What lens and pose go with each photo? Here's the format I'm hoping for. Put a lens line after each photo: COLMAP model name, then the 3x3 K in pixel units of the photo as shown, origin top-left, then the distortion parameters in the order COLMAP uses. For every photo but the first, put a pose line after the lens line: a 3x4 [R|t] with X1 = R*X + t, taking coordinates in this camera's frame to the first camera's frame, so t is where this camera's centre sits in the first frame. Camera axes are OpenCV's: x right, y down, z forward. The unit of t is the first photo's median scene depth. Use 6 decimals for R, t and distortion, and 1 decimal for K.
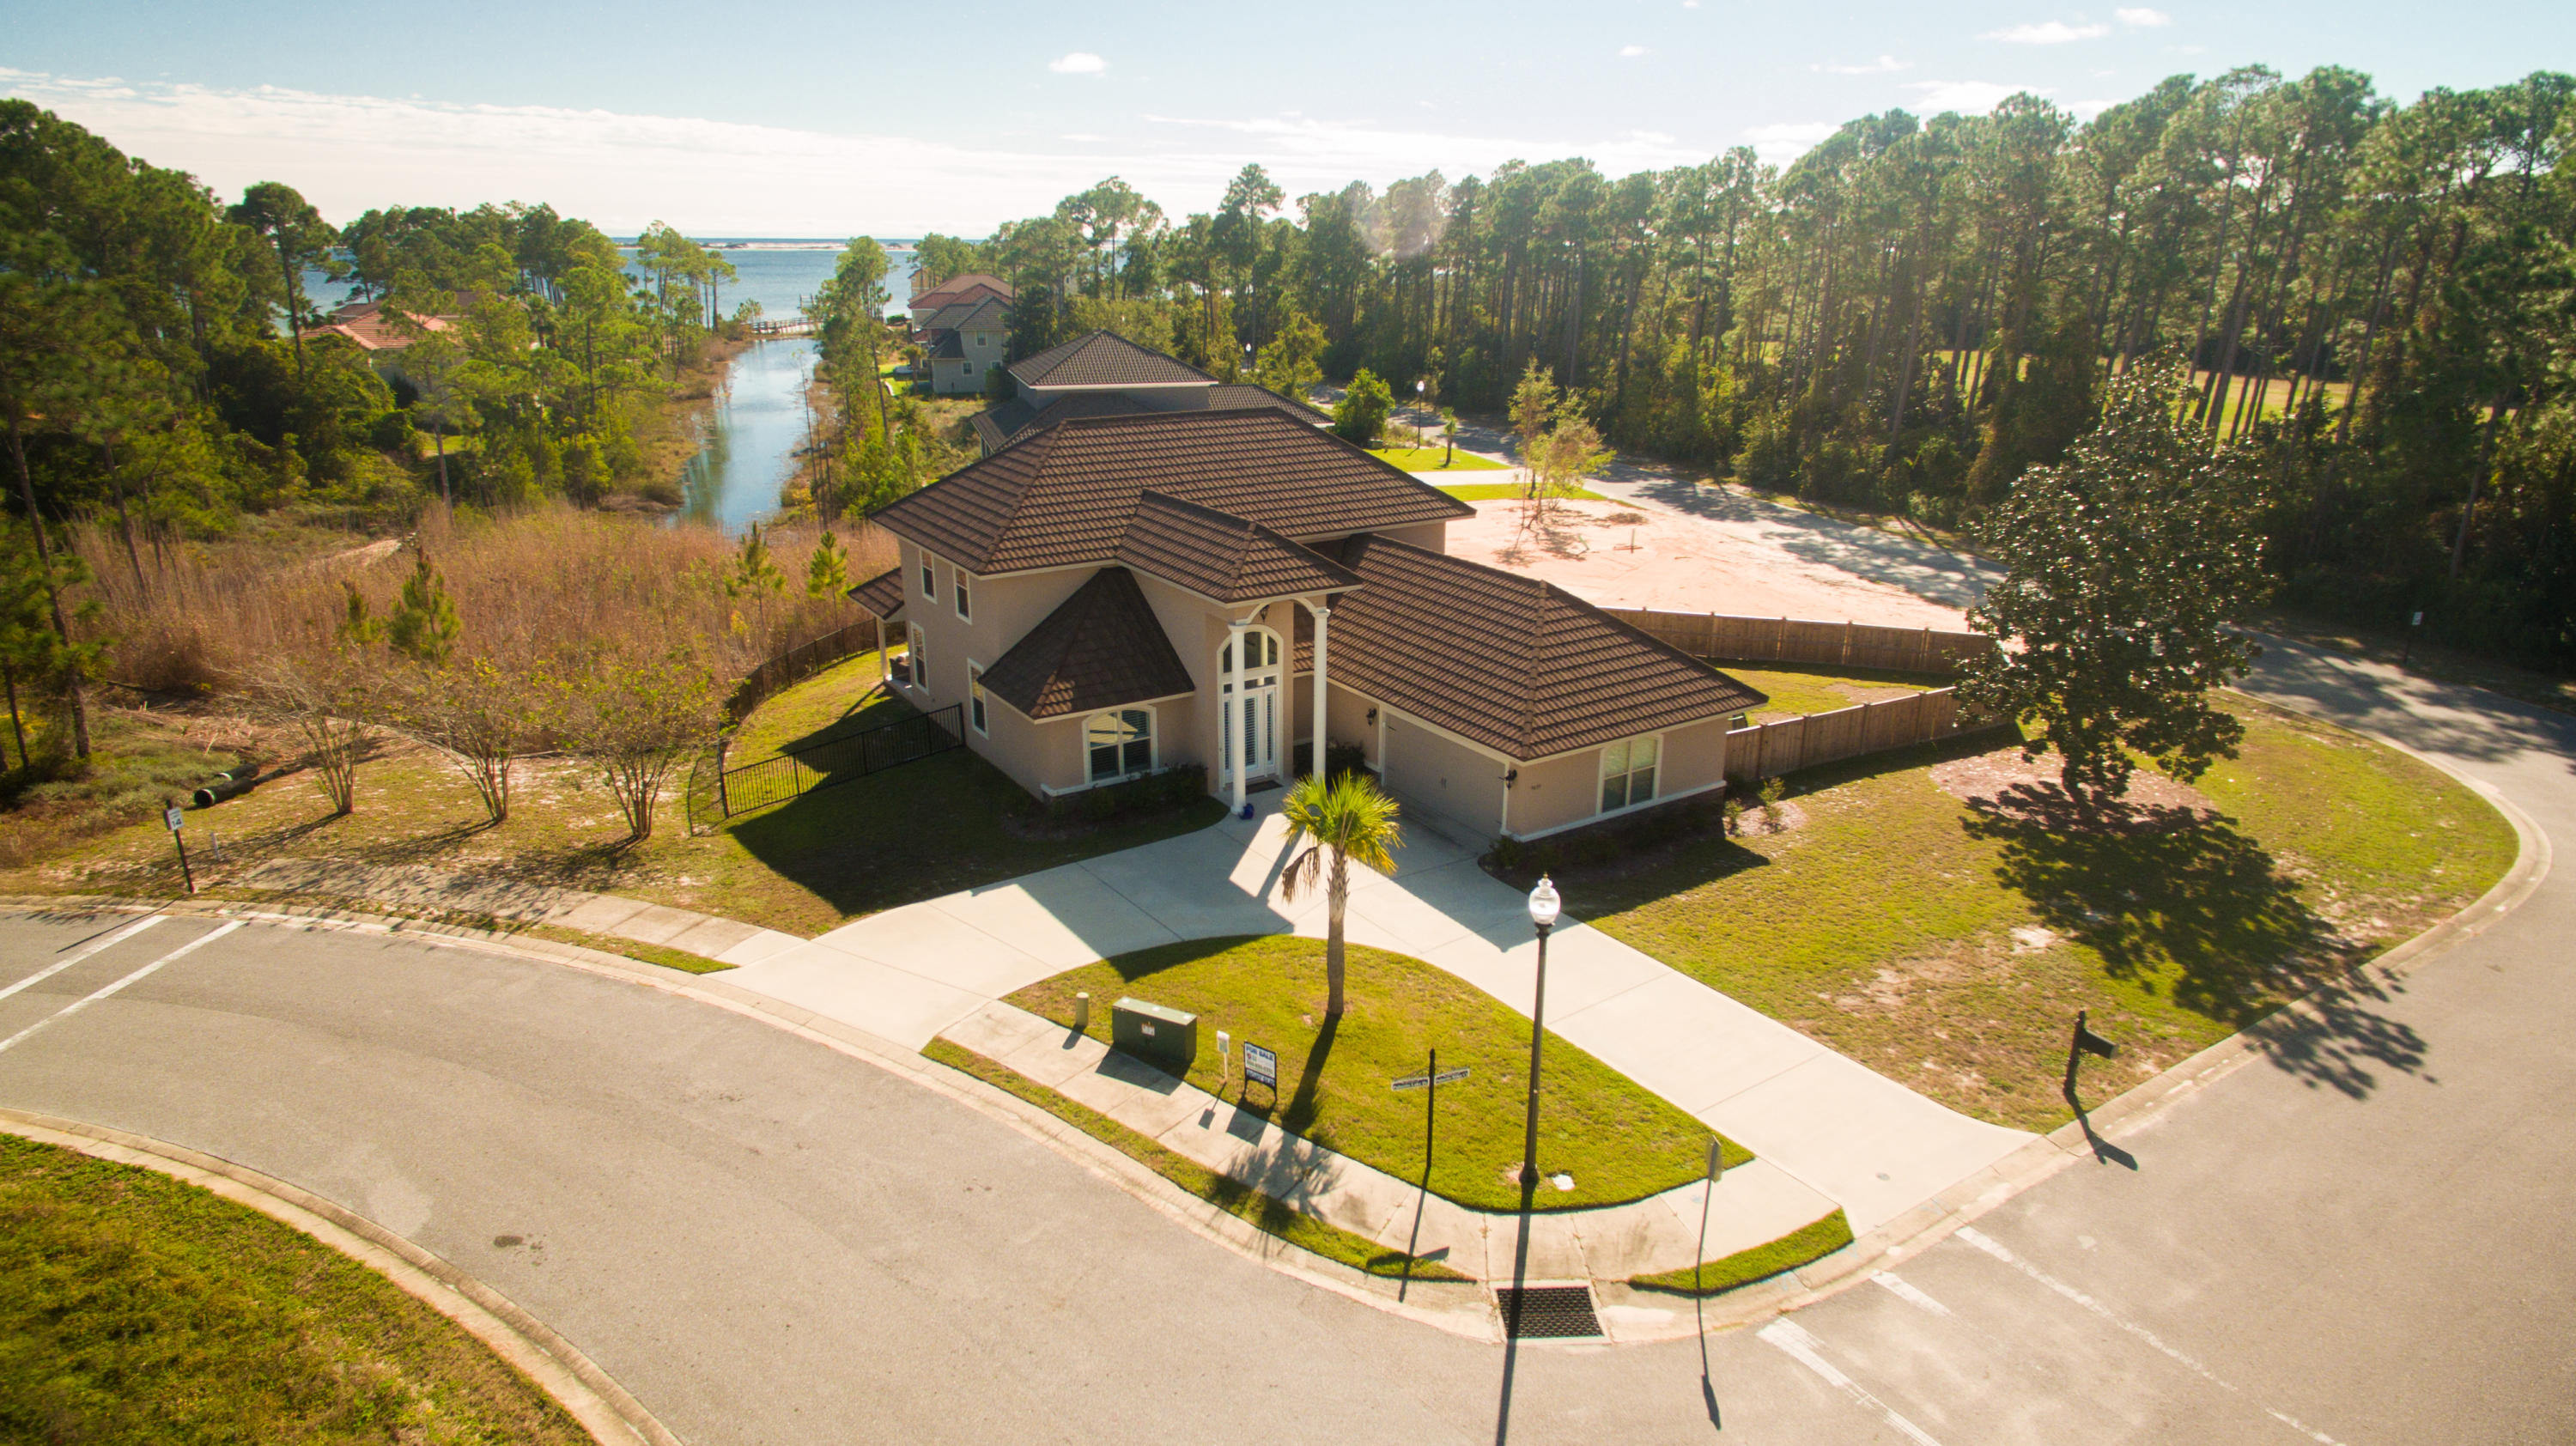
lens RADIAL K [[1469.6, 0, 1289.9], [0, 1469.6, 737.2], [0, 0, 1]] dist [0.003736, 0.007069]
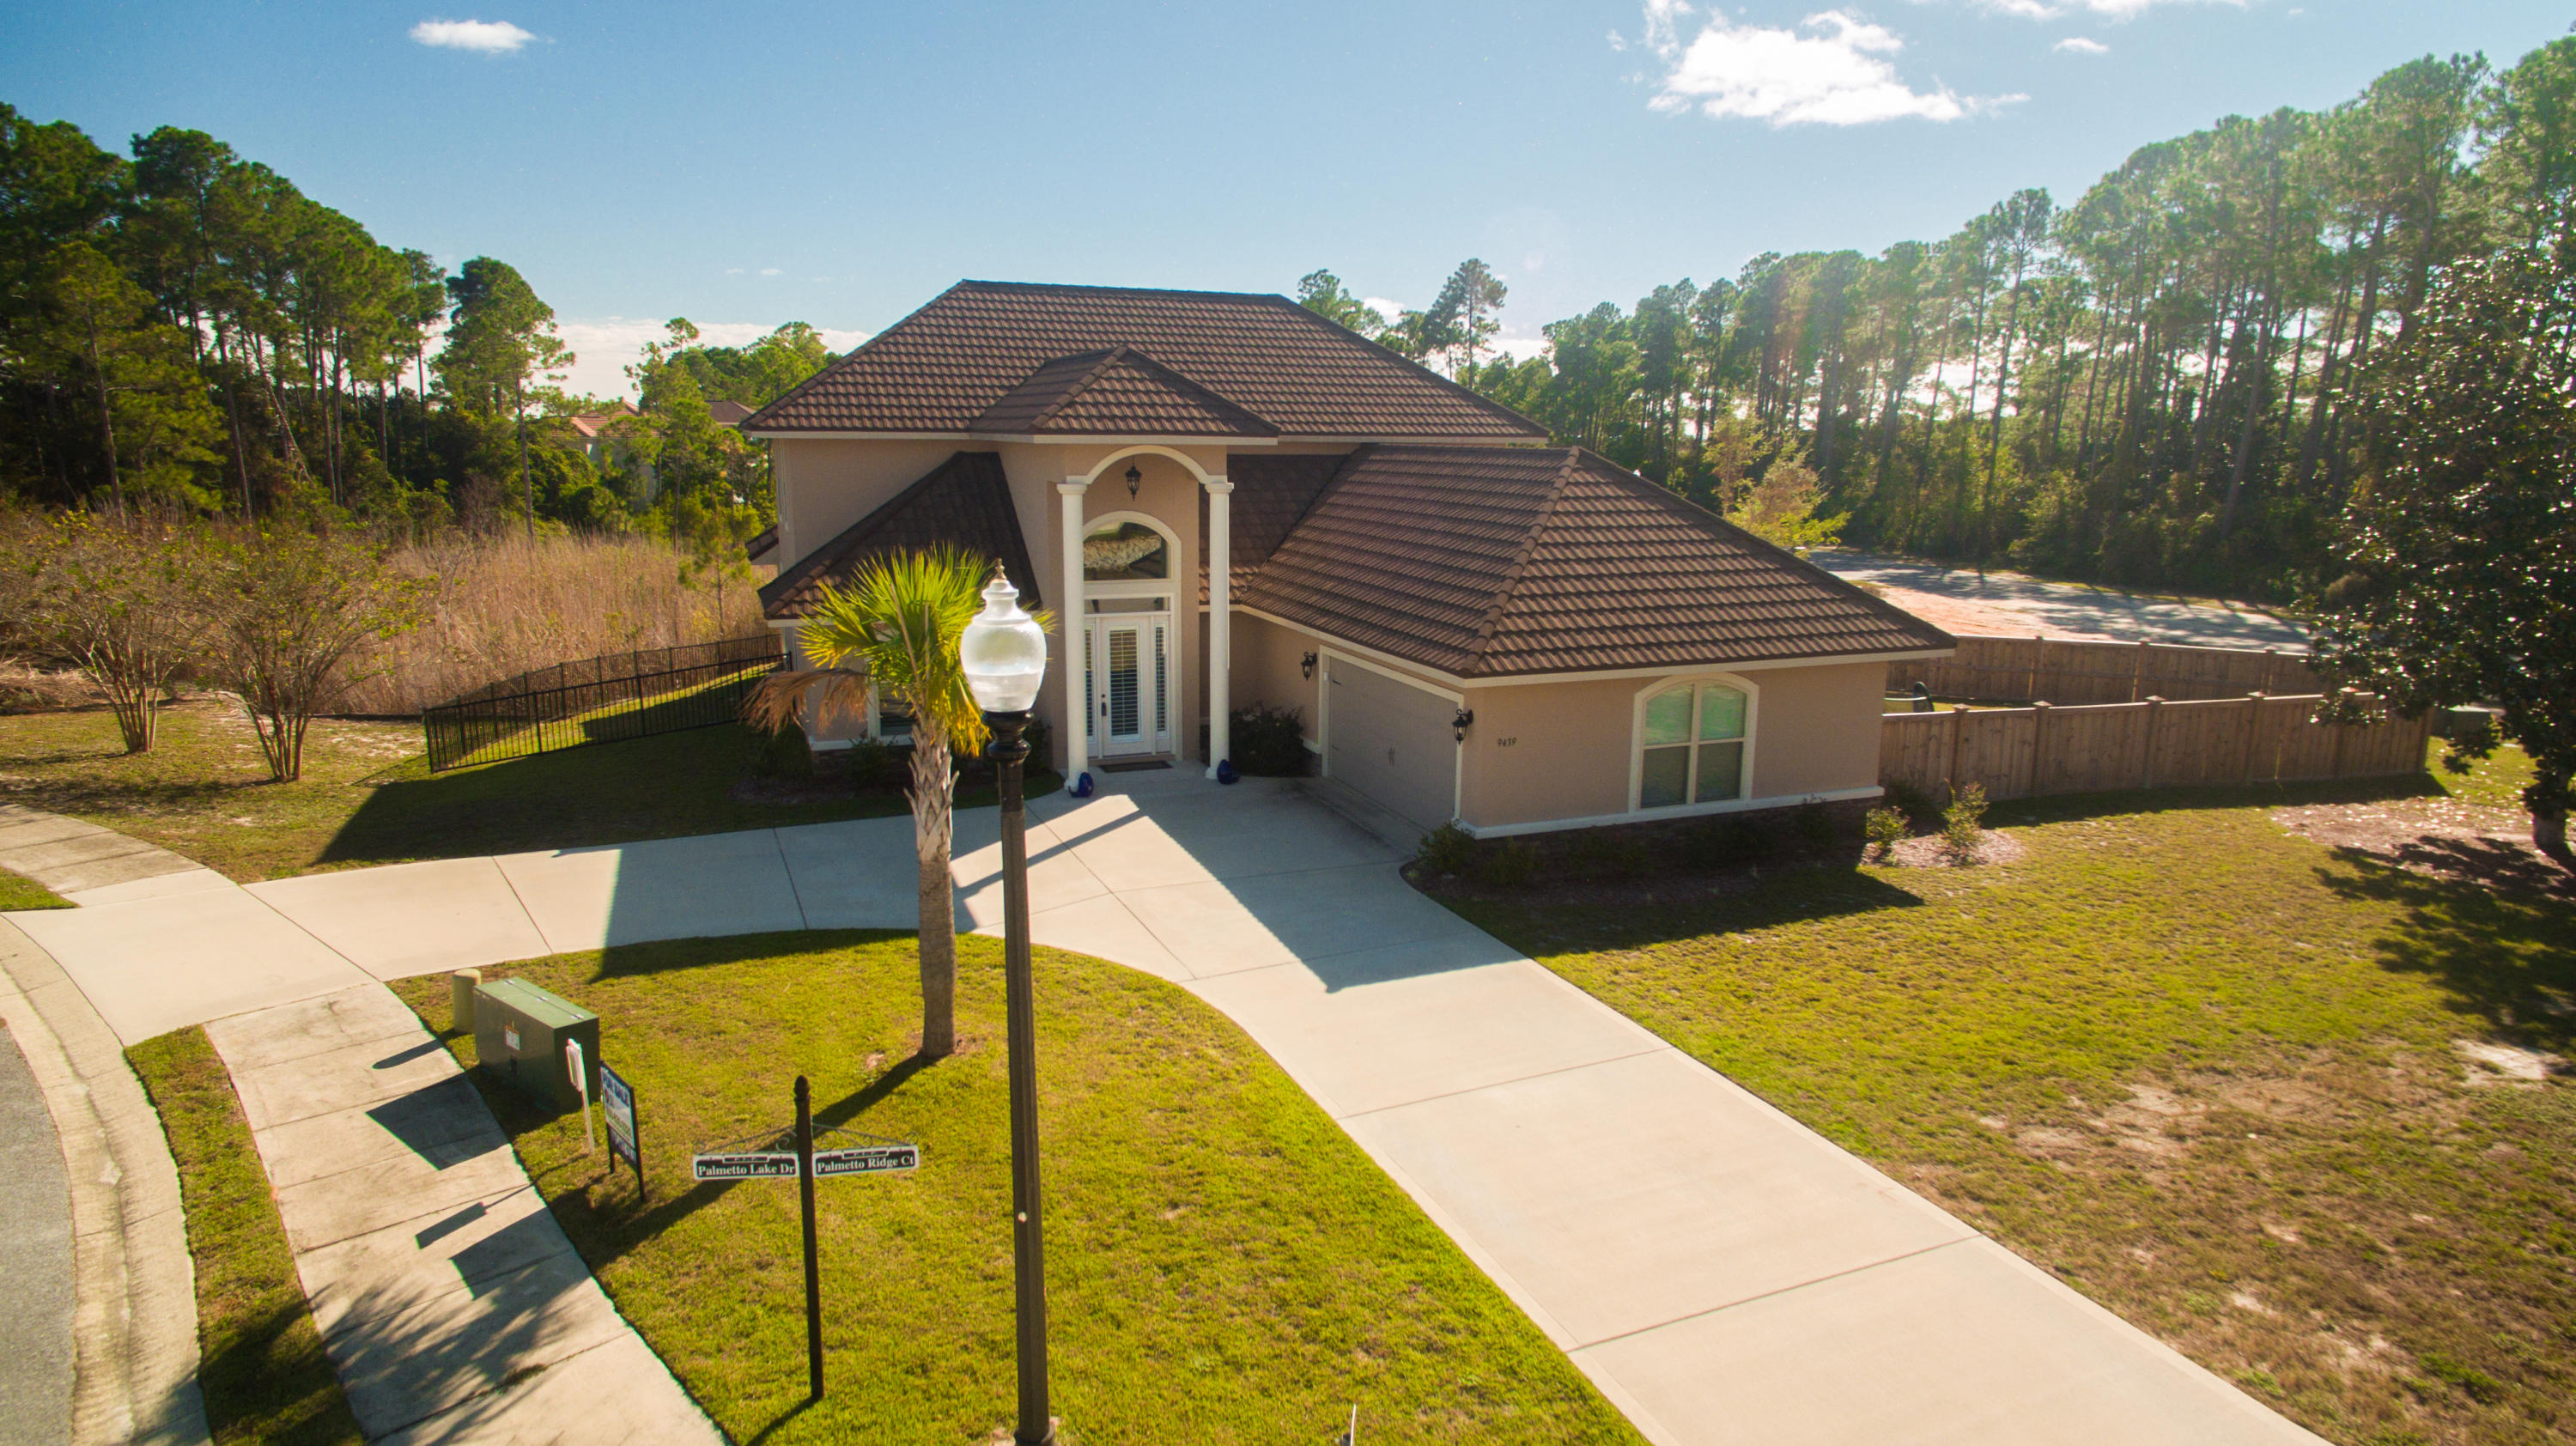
lens RADIAL K [[1469.6, 0, 1292.8], [0, 1469.6, 715.2], [0, 0, 1]] dist [0.003736, 0.007069]
pose [[0.980777, 0.044027, -0.190102, 0.219534], [-0.070327, 0.988497, -0.133897, 0.120388], [0.182020, 0.144692, 0.972591, 0.475672]]
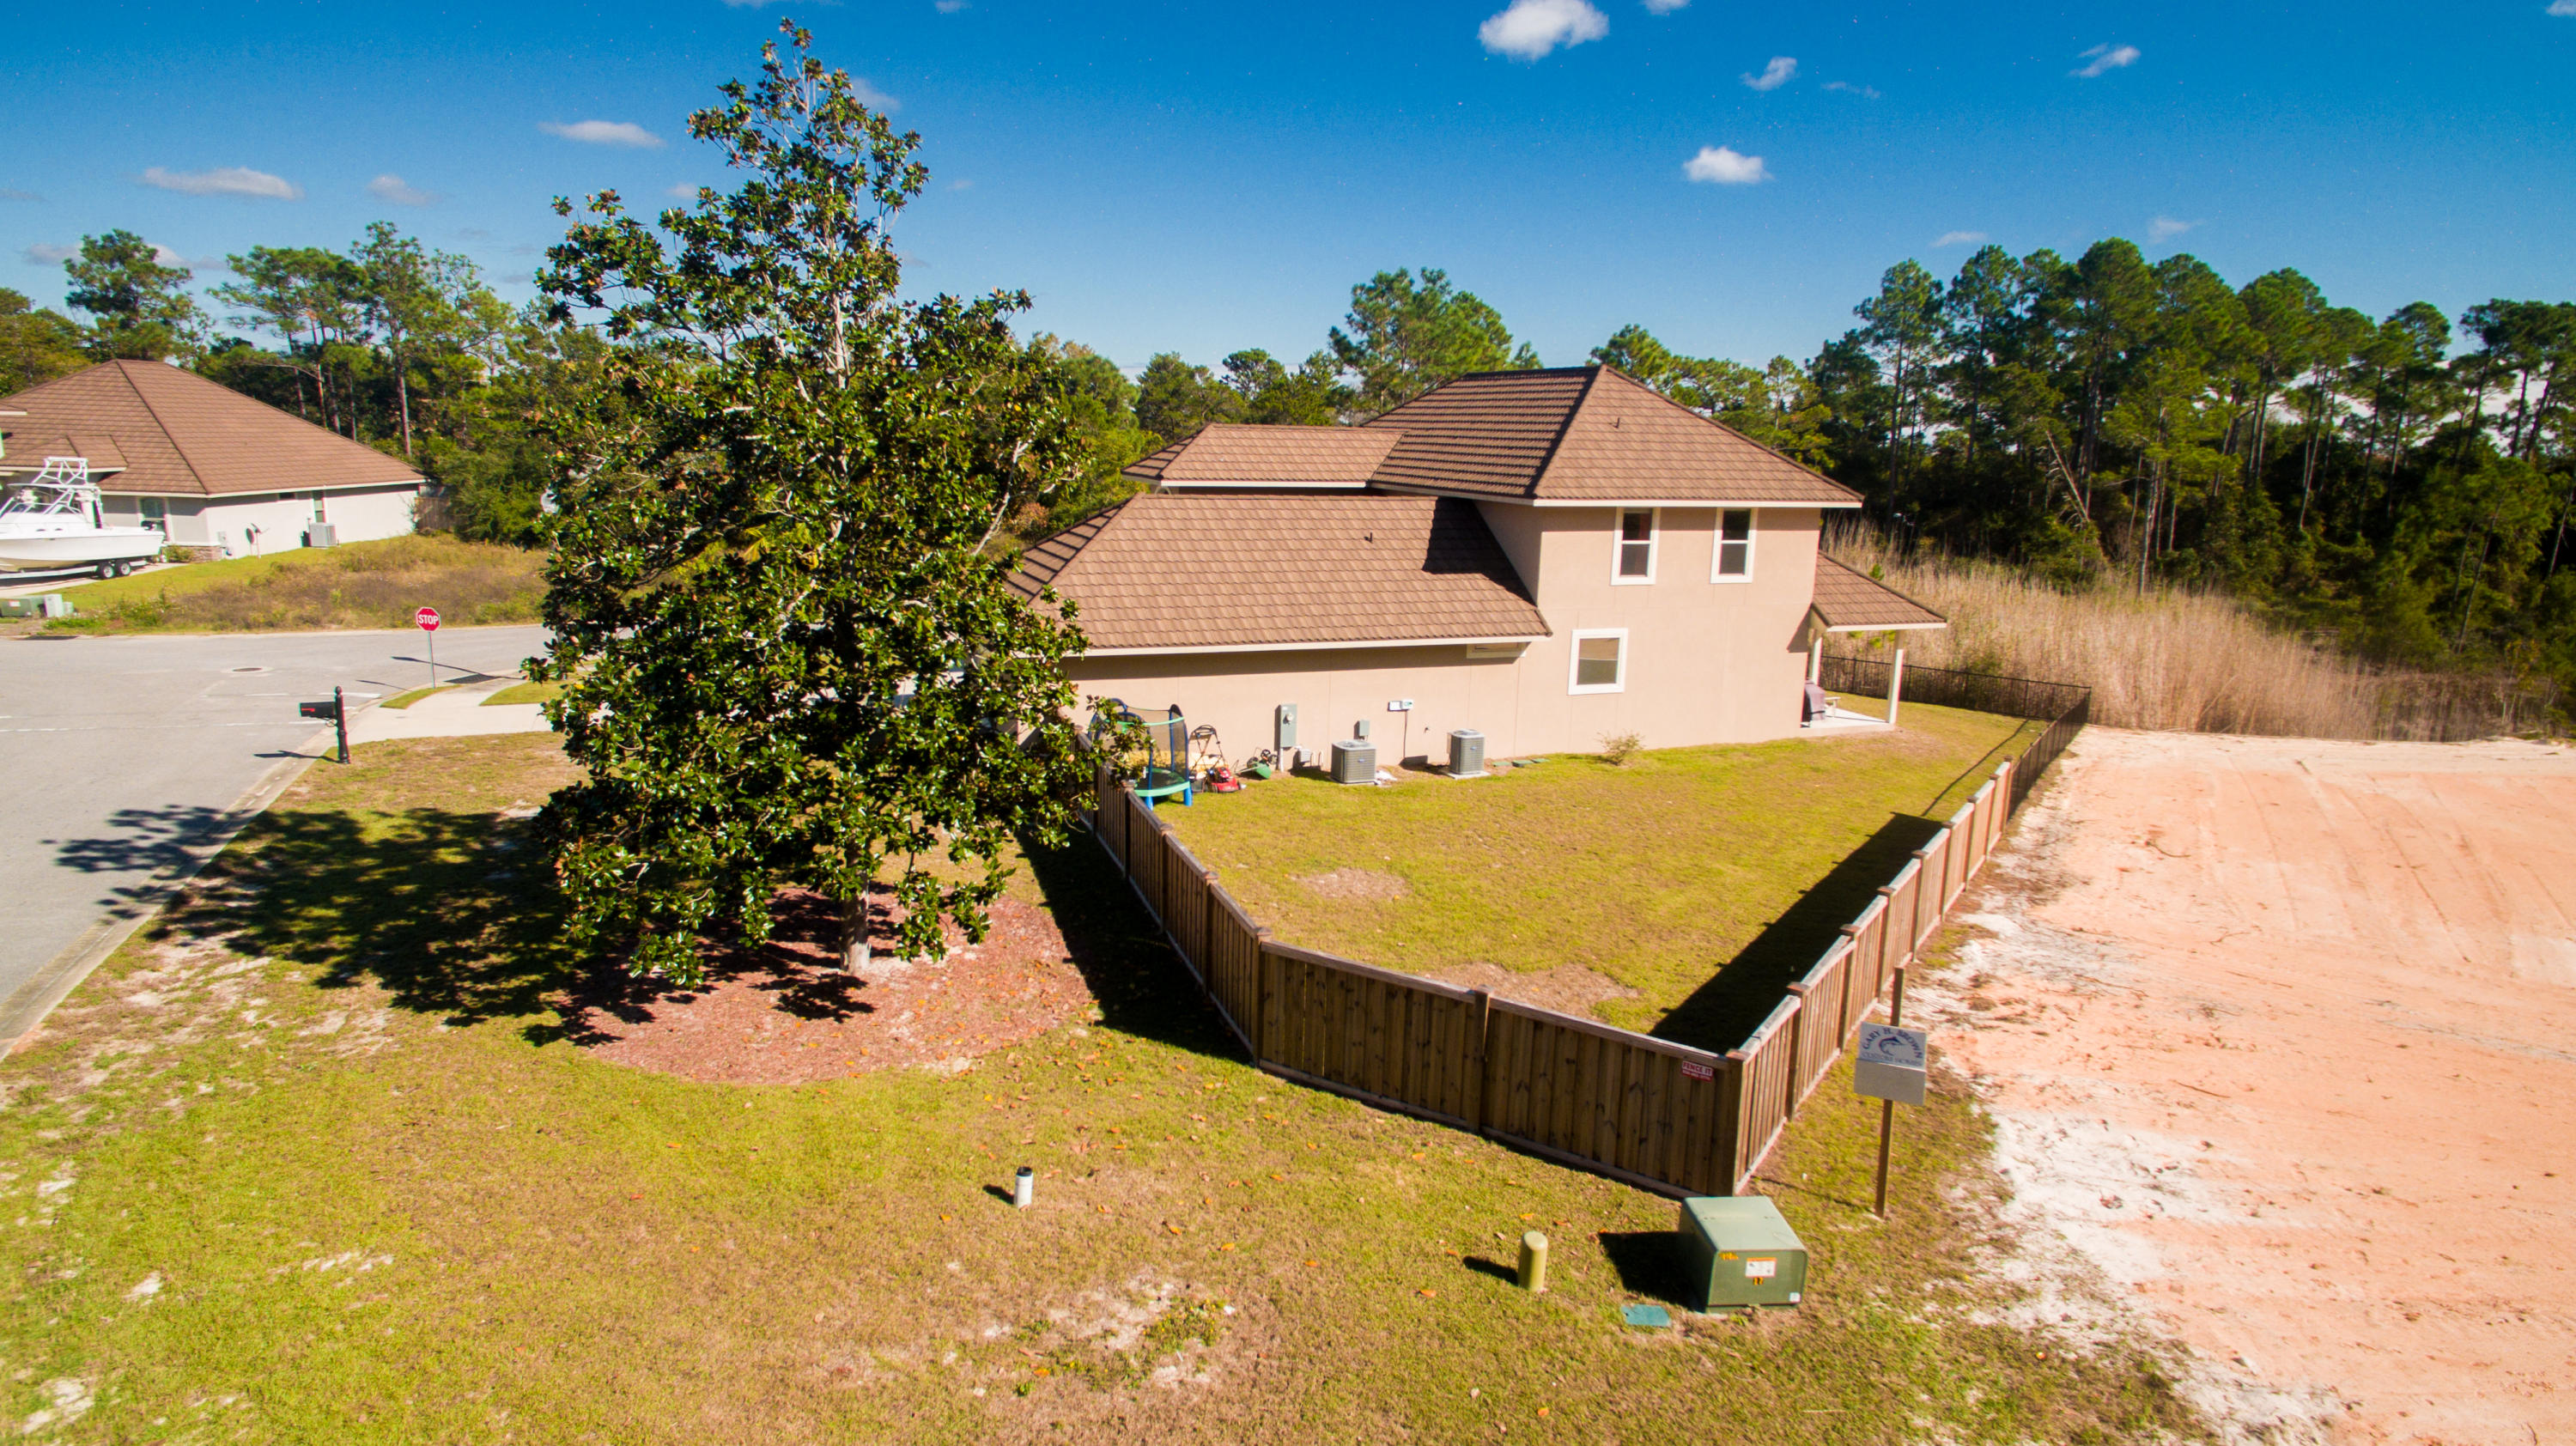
lens RADIAL K [[1469.6, 0, 1270.8], [0, 1469.6, 725.5], [0, 0, 1]] dist [0.003736, 0.007069]
pose [[-0.233895, 0.190904, -0.953336, 1.229807], [-0.332742, 0.905606, 0.262983, -0.275736], [0.913551, 0.378725, -0.148295, 1.521121]]
